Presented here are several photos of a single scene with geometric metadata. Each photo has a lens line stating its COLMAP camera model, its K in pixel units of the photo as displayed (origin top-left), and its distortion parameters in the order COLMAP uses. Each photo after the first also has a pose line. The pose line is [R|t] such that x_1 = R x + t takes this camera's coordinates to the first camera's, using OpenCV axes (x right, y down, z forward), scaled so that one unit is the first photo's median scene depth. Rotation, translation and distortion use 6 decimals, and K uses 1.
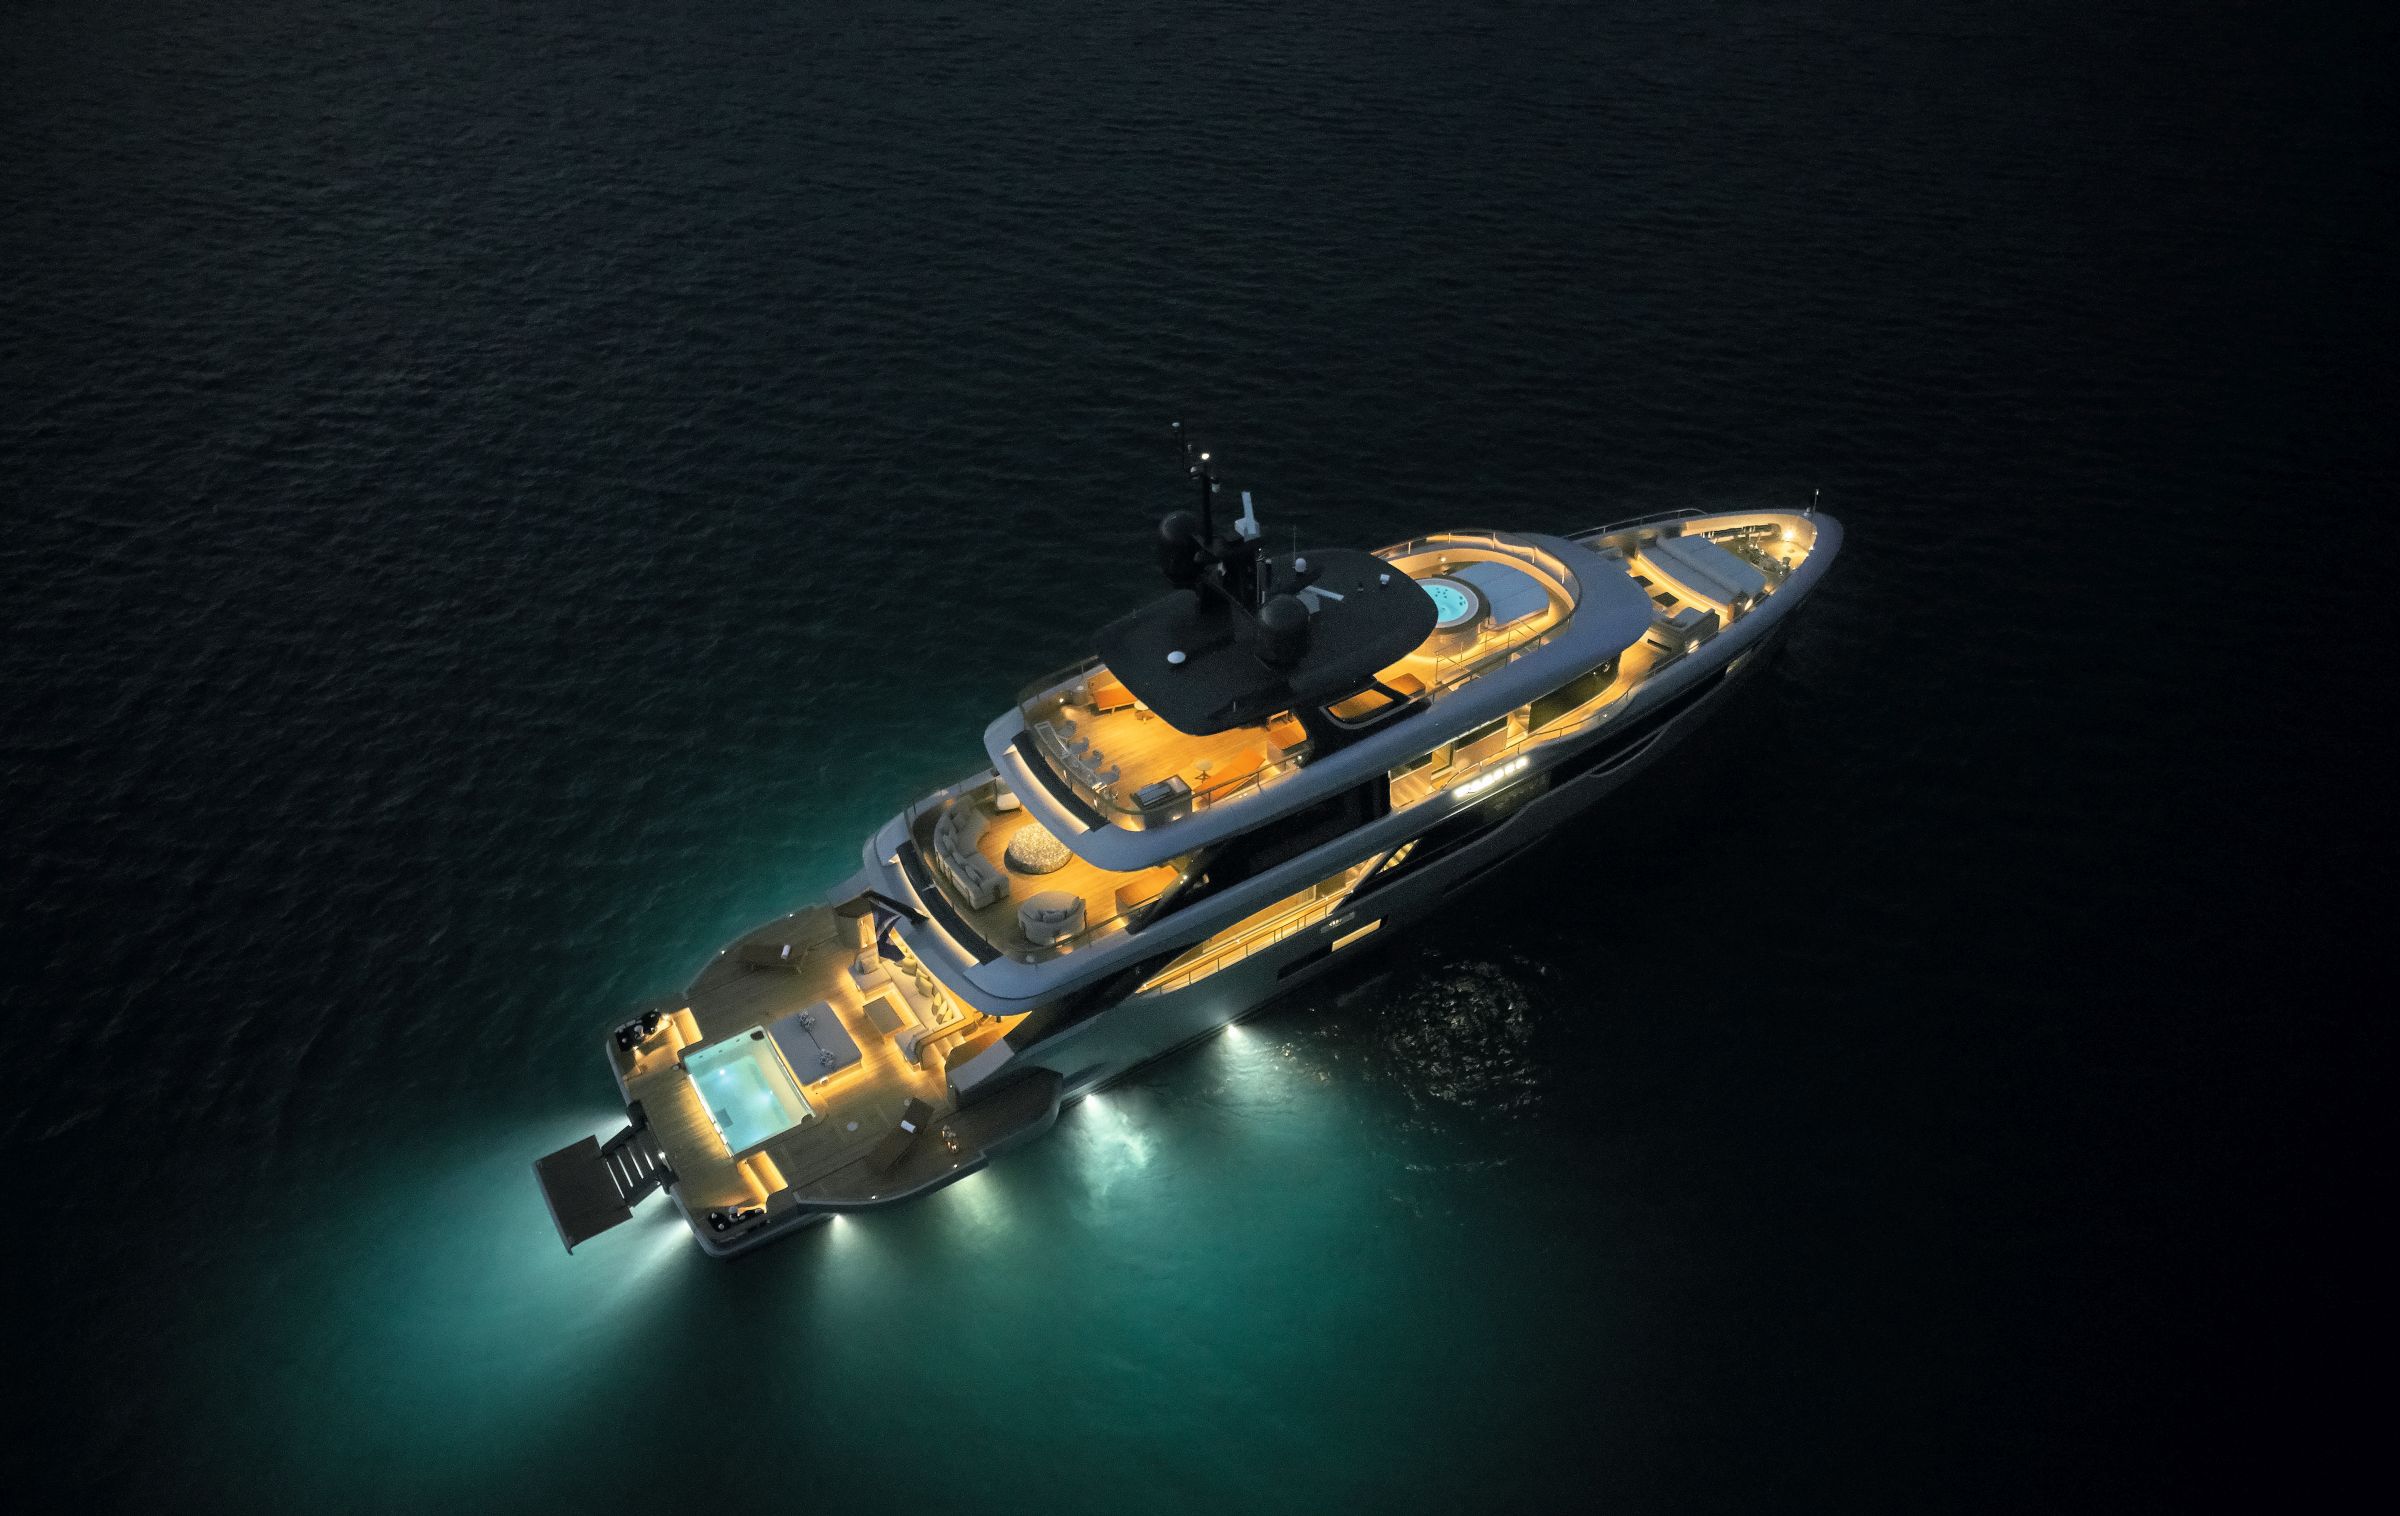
lens RADIAL K [[1697.7, 0, 1200.0], [0, 1697.7, 758.0], [0, 0, 1]] dist [0.002048, -0.001140]
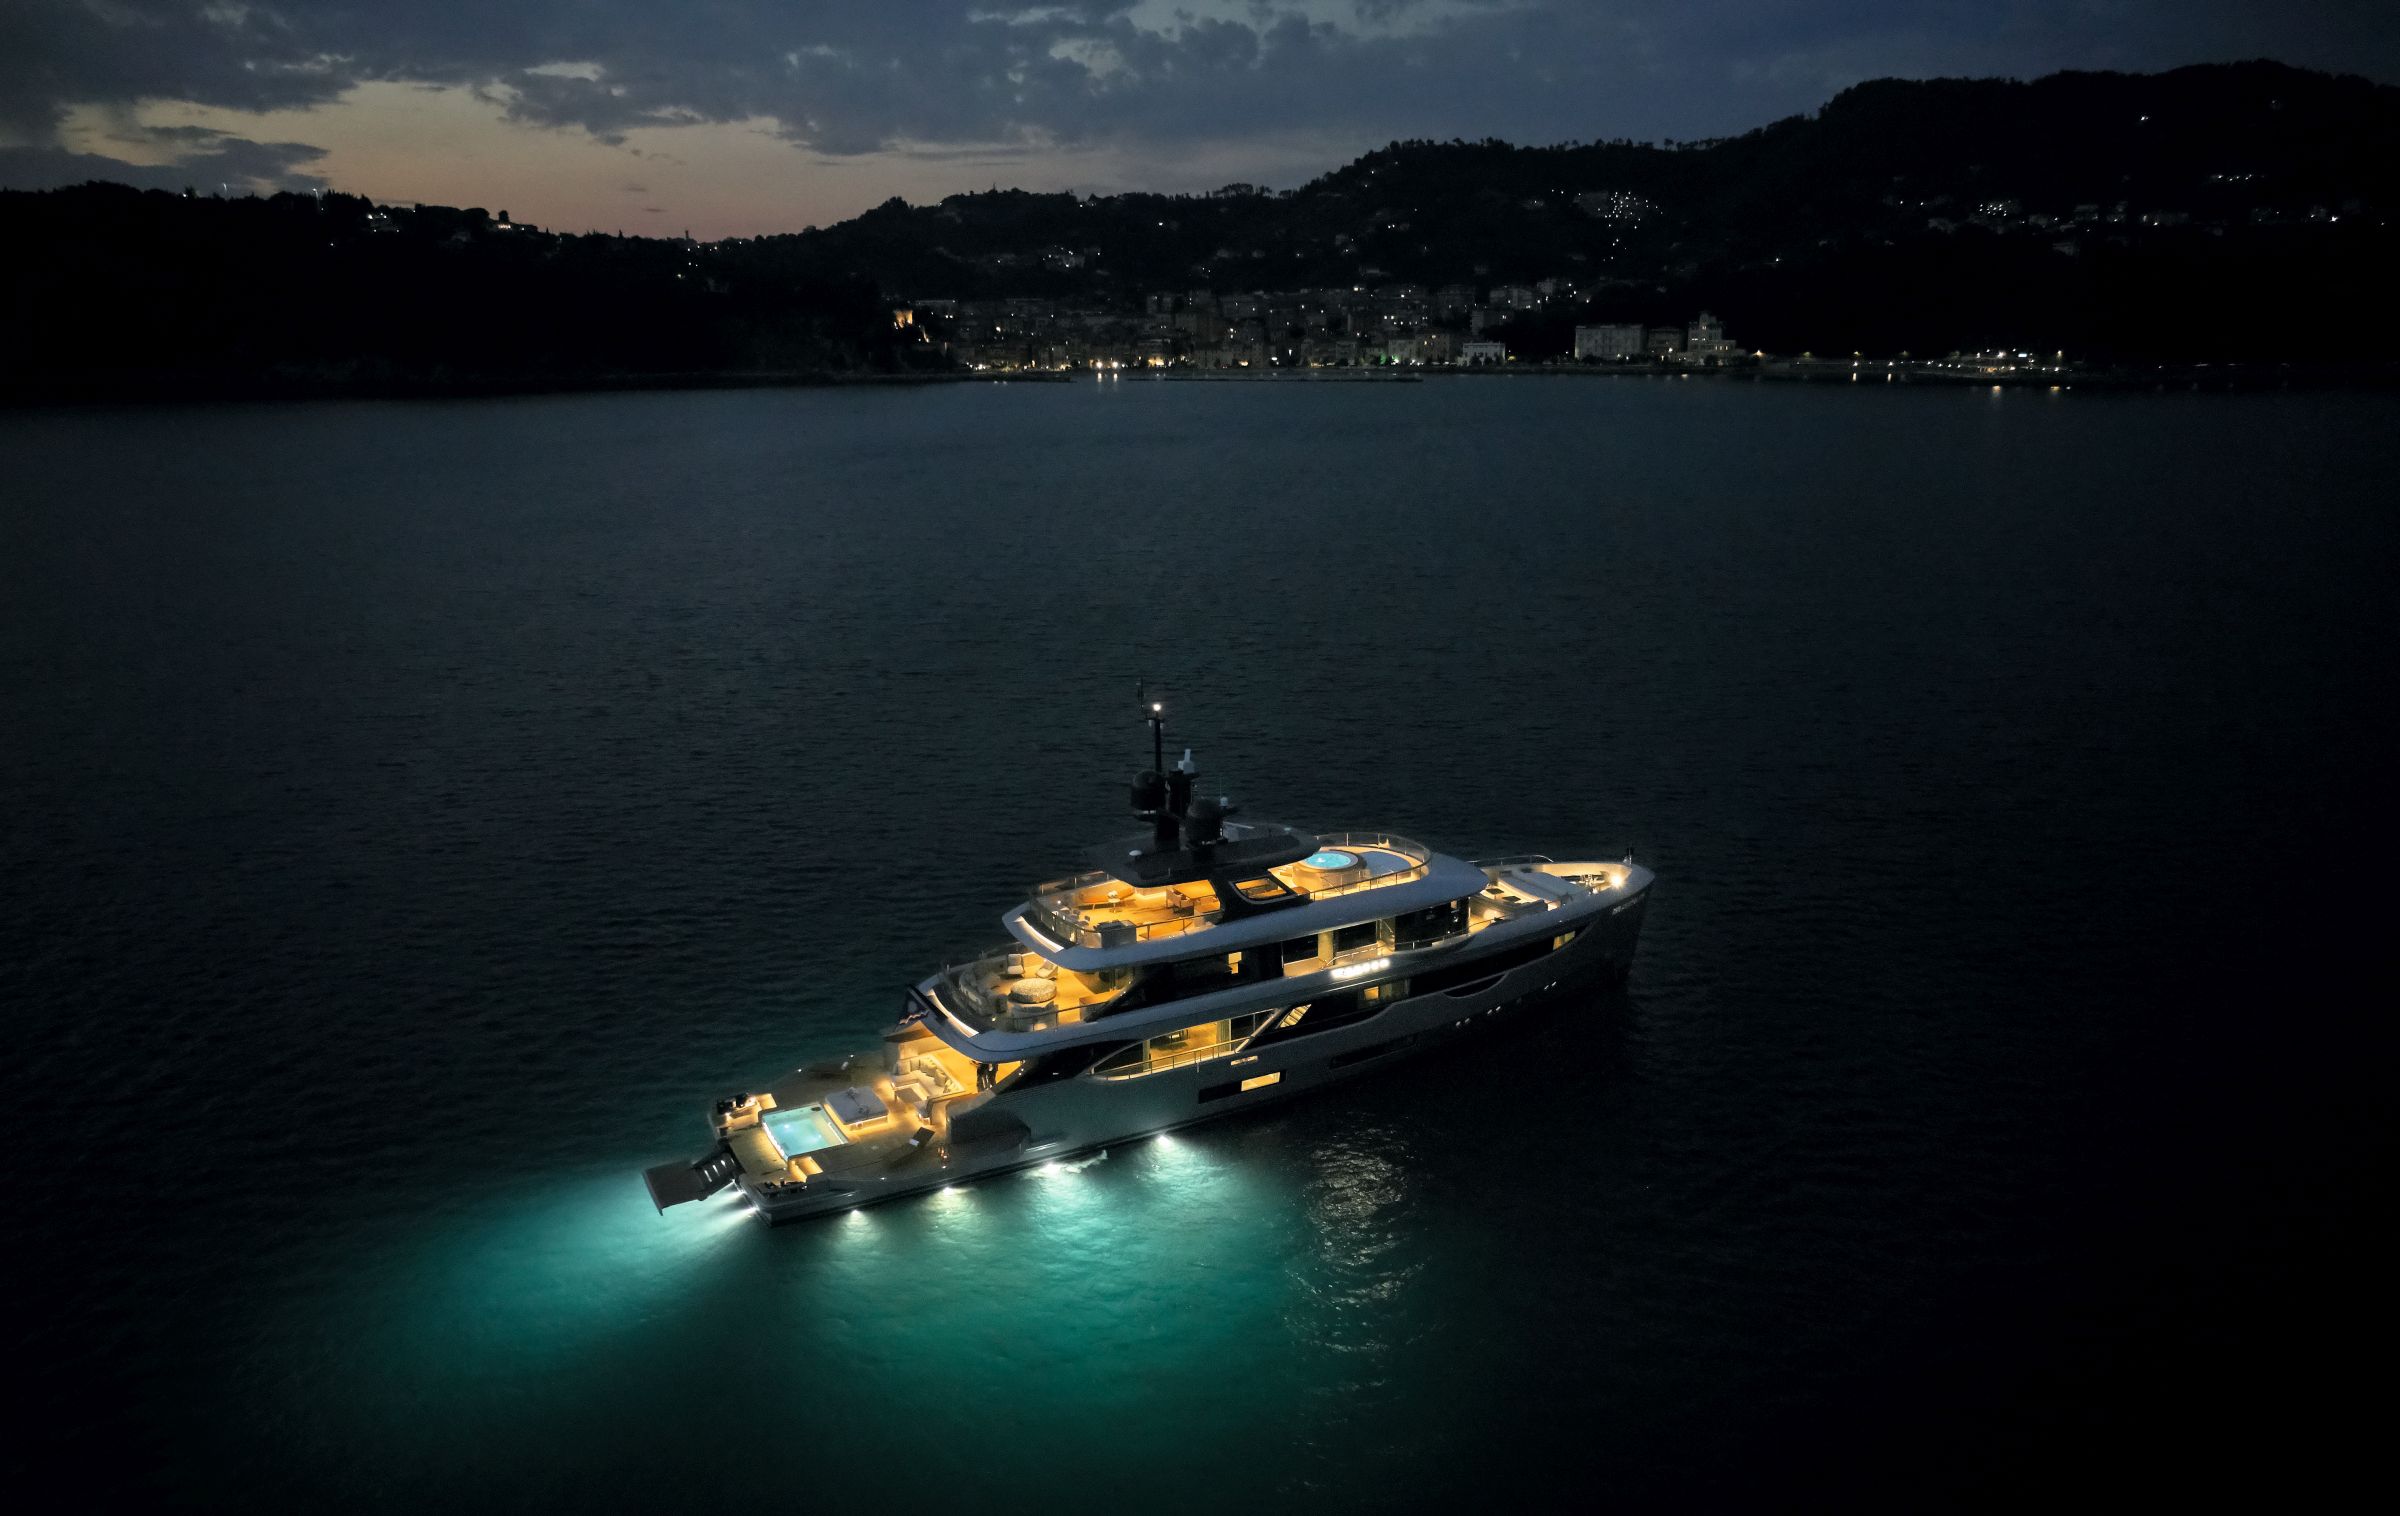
lens RADIAL K [[1697.7, 0, 1200.0], [0, 1697.7, 758.0], [0, 0, 1]] dist [0.002048, -0.001140]
pose [[0.996671, 0.025836, -0.077327, 0.150214], [-0.057638, 0.894085, -0.444173, 0.507573], [0.057661, 0.447151, 0.892598, -0.341201]]
